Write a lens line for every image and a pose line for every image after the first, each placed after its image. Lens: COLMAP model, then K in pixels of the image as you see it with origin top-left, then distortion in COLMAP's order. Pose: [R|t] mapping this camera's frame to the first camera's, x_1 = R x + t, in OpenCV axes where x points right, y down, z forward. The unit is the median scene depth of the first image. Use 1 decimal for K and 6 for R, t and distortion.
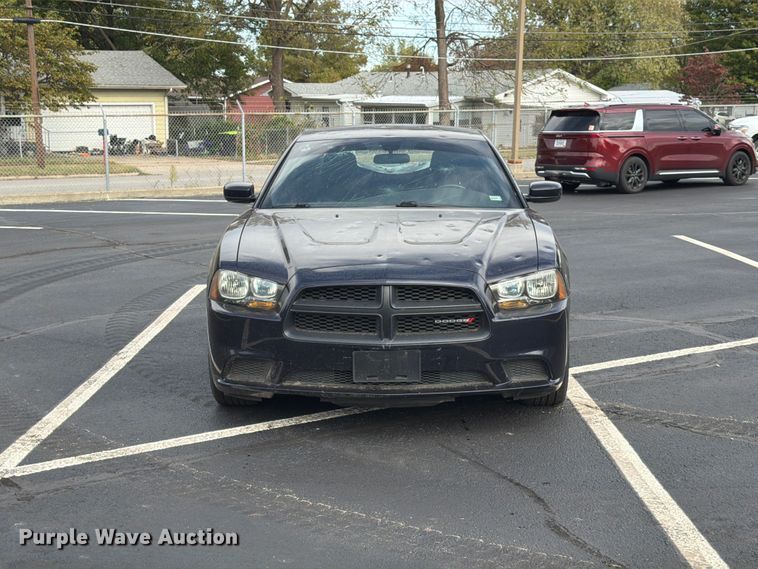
lens RADIAL K [[1163.4, 0, 379.0], [0, 1163.4, 284.5], [0, 0, 1]] dist [0.102760, 0.040962]
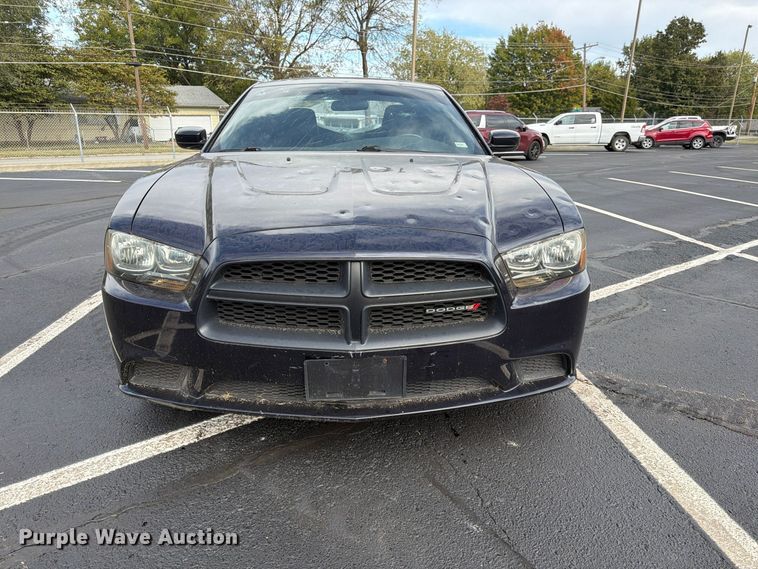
lens RADIAL K [[537.4, 0, 378.6], [0, 537.4, 285.9], [0, 0, 1]] dist [0.029183, -0.040550]
pose [[0.996595, -0.010436, 0.081792, -0.004784], [-0.000881, 0.990555, 0.137111, -0.024593], [-0.082451, -0.136717, 0.987173, 0.672503]]
